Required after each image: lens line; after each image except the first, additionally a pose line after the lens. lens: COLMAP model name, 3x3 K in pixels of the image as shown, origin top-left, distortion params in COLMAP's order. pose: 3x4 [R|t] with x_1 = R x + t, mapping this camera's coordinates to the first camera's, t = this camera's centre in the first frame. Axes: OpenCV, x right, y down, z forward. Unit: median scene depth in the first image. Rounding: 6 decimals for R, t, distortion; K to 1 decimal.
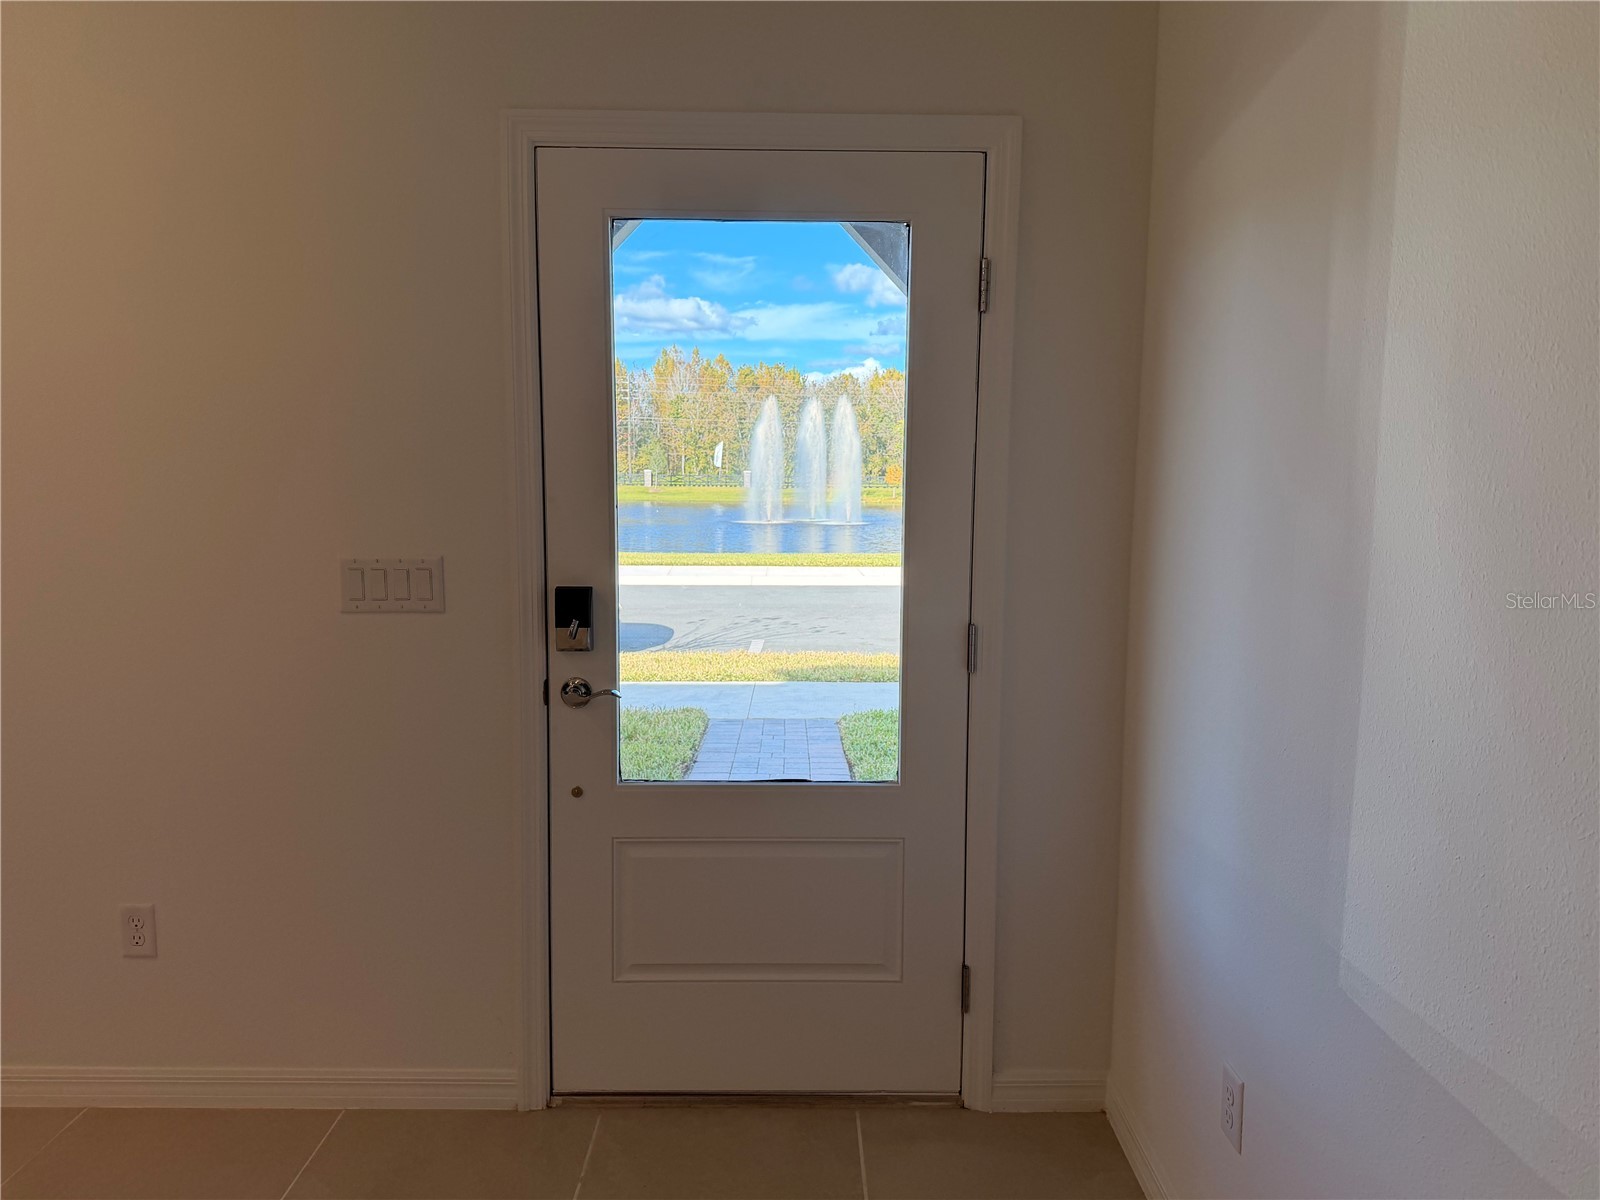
lens RADIAL K [[1118.2, 0, 803.1], [0, 1118.2, 604.9], [0, 0, 1]] dist [0.155190, -0.277670]
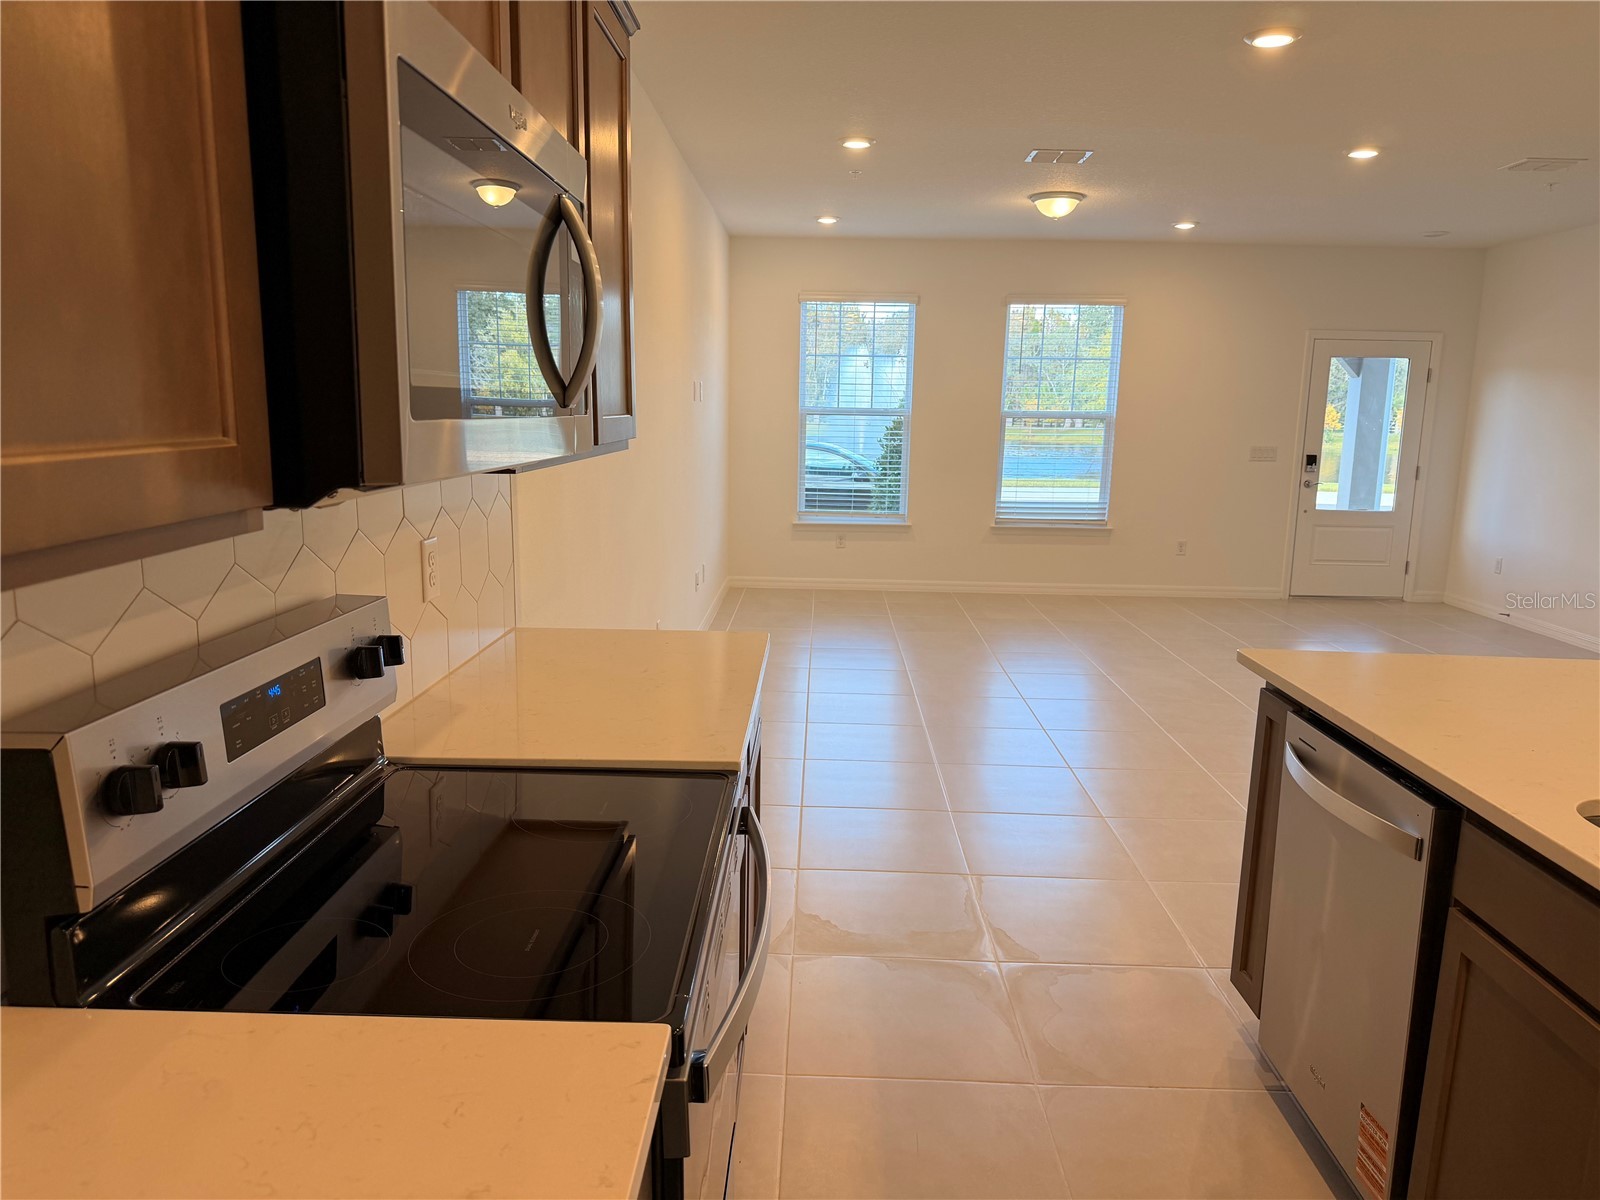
lens RADIAL K [[1118.2, 0, 803.1], [0, 1118.2, 604.9], [0, 0, 1]] dist [0.155190, -0.277670]
pose [[0.999845, 0.014047, -0.010658, -0.419871], [-0.013352, 0.997946, 0.062650, 0.060788], [0.011516, -0.062498, 0.997979, -0.642273]]
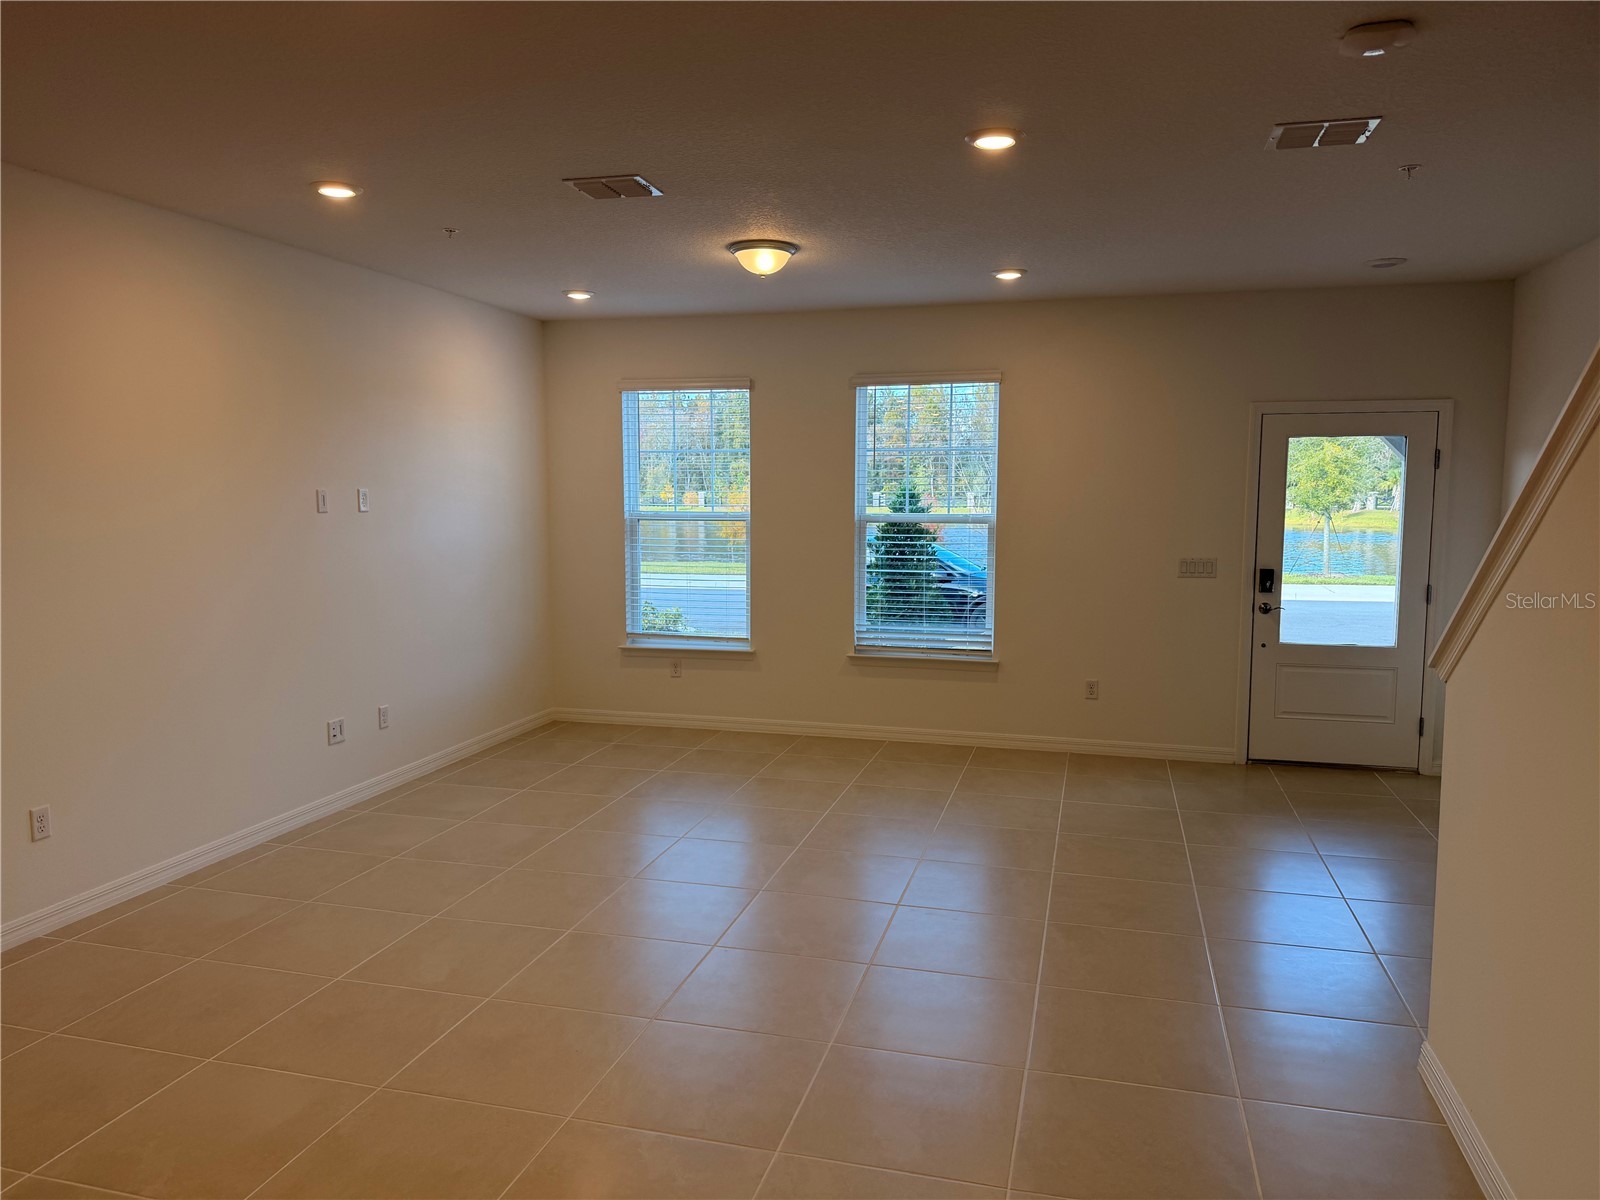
lens RADIAL K [[1118.2, 0, 803.1], [0, 1118.2, 604.9], [0, 0, 1]] dist [0.155190, -0.277670]
pose [[0.964333, 0.020213, -0.263918, -0.127935], [-0.025001, 0.999578, -0.014796, 0.032123], [0.263508, 0.020867, 0.964432, -0.449789]]
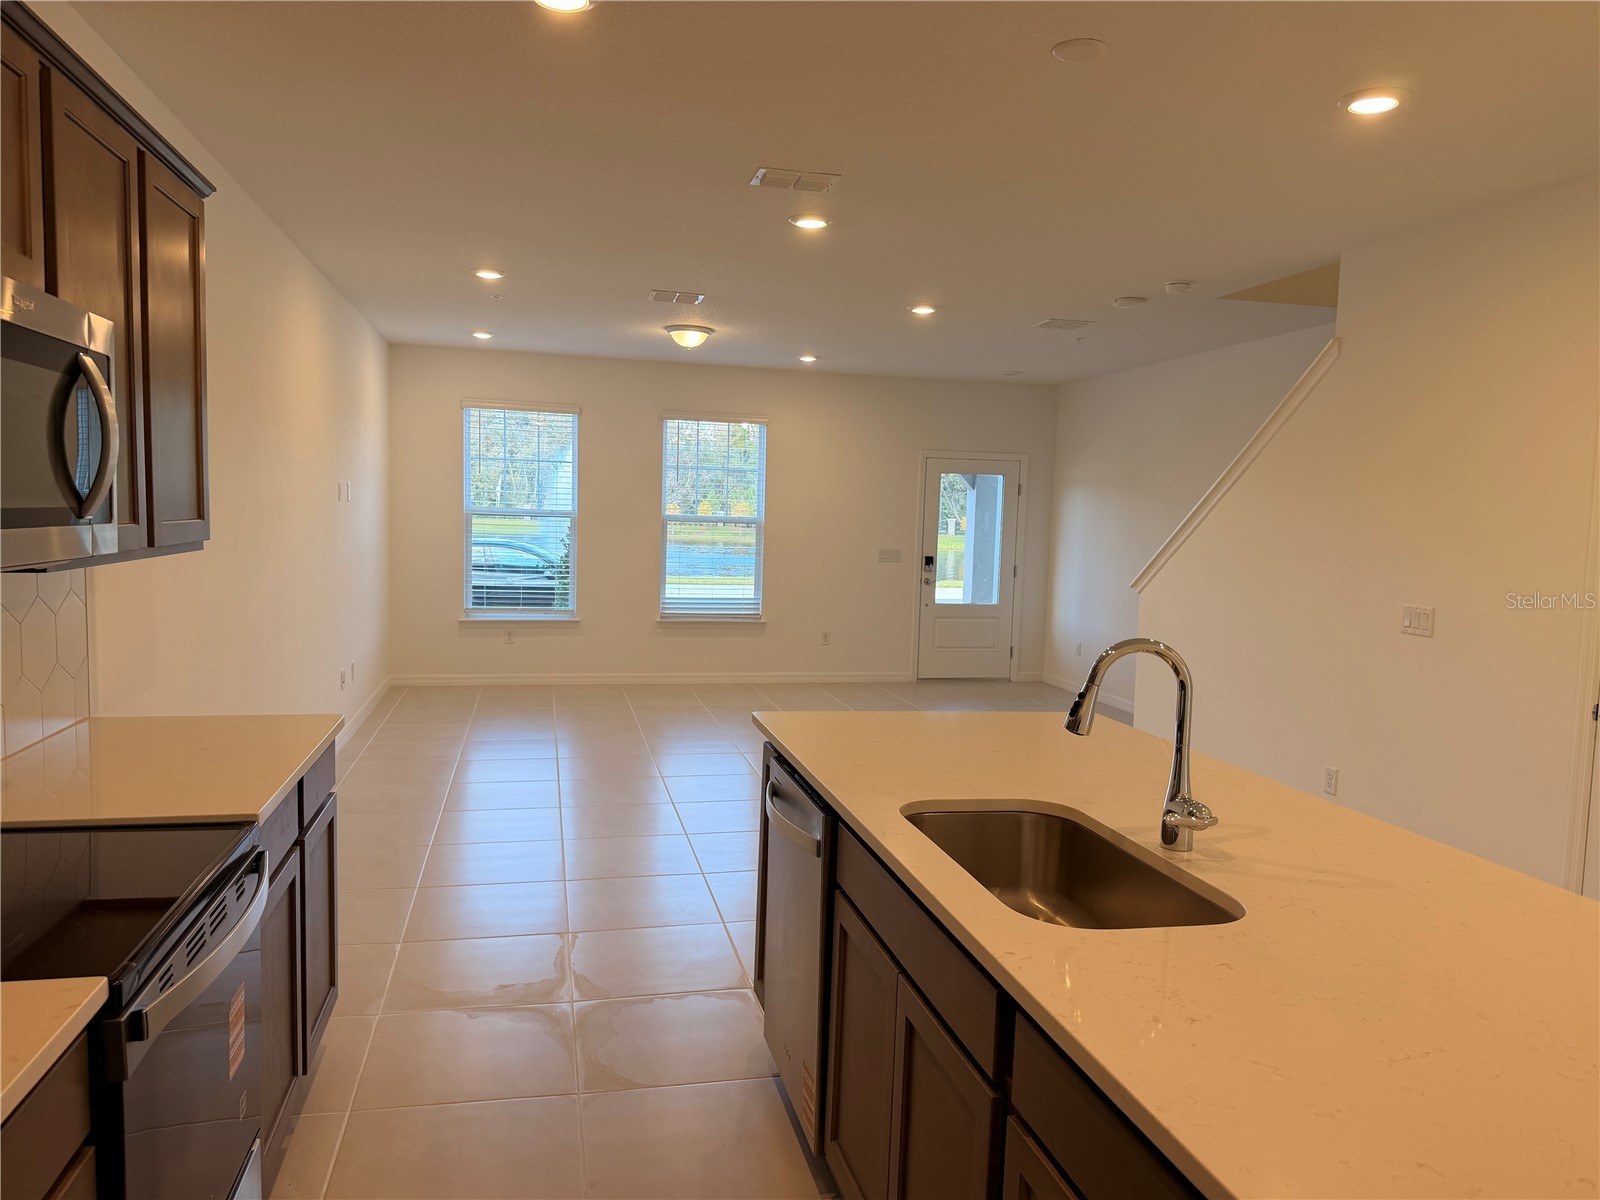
lens RADIAL K [[1118.2, 0, 803.1], [0, 1118.2, 604.9], [0, 0, 1]] dist [0.155190, -0.277670]
pose [[0.972684, 0.002156, 0.232124, -0.381624], [0.003893, 0.999665, -0.025598, 0.063717], [-0.232101, 0.025803, 0.972349, -0.698065]]
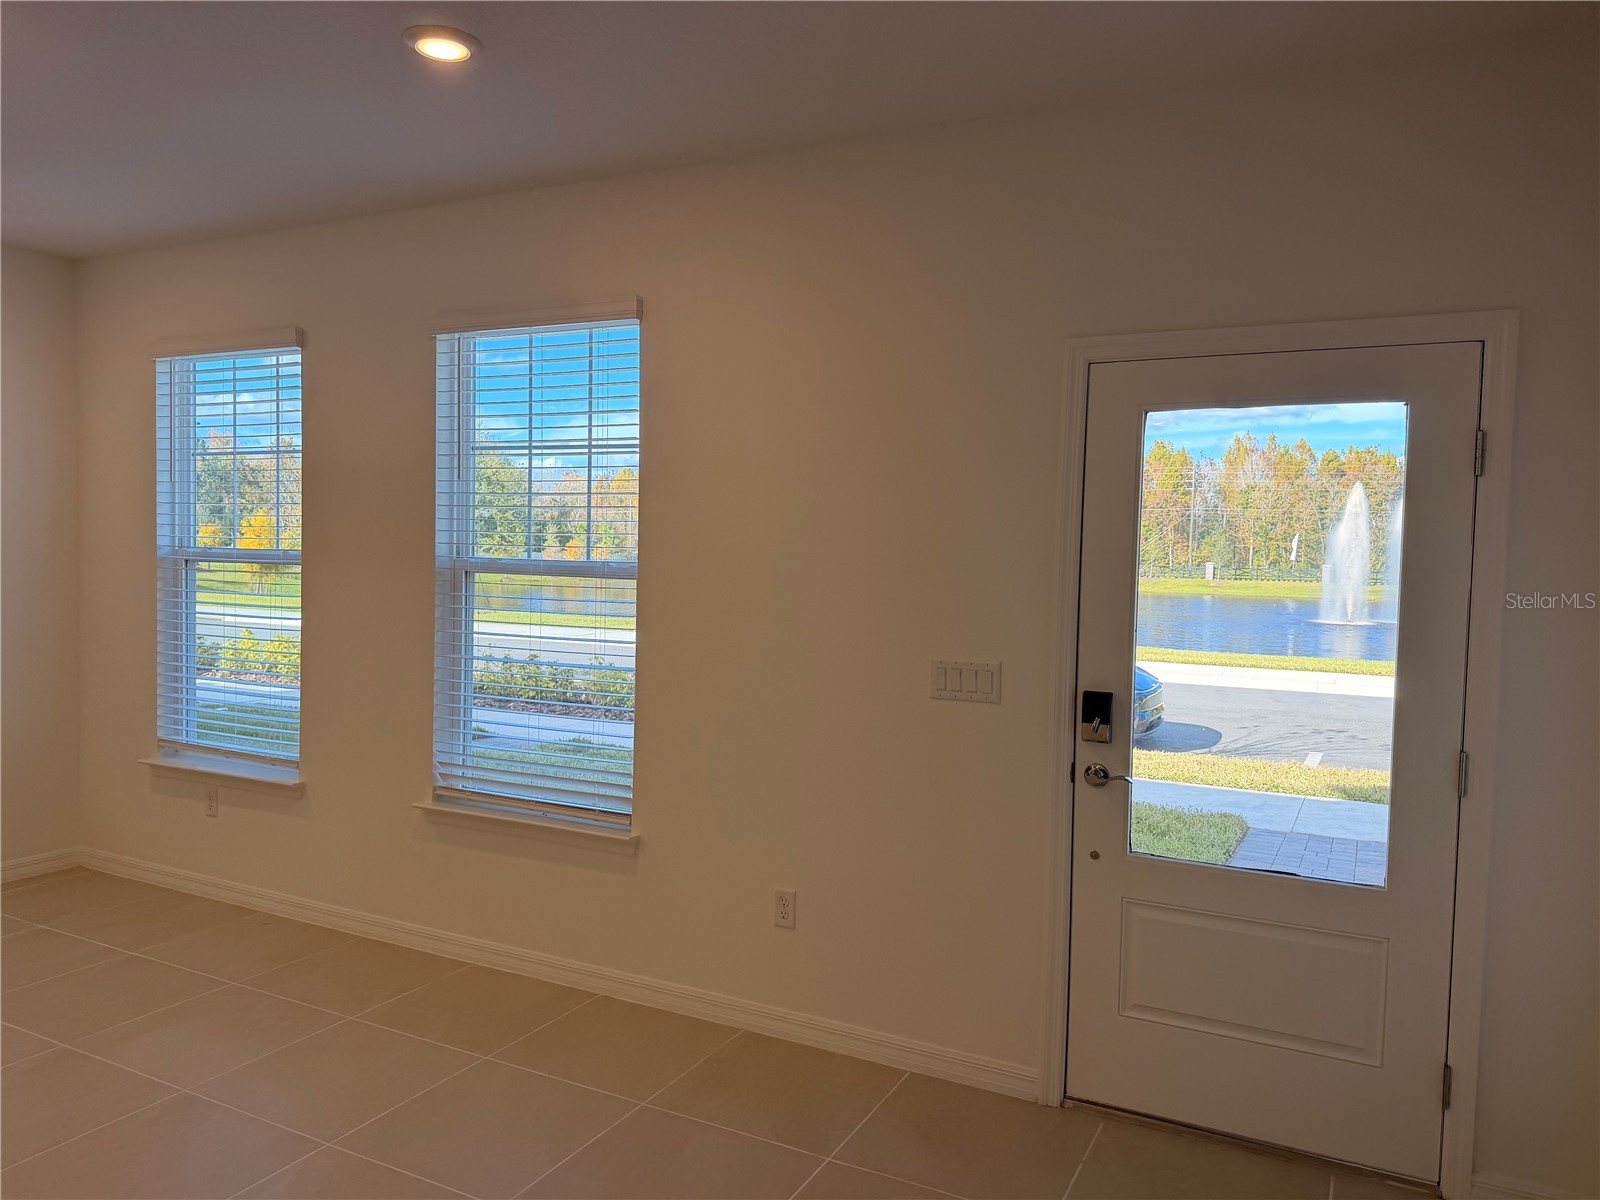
lens RADIAL K [[1128.8, 0, 800.0], [0, 1128.8, 600.0], [0, 0, 1]] dist [0.056784, -0.060417]
pose [[0.885335, 0.031700, -0.463873, 0.020727], [-0.070513, 0.995287, -0.066564, -0.002332], [0.459576, 0.091641, 0.883398, -0.069786]]
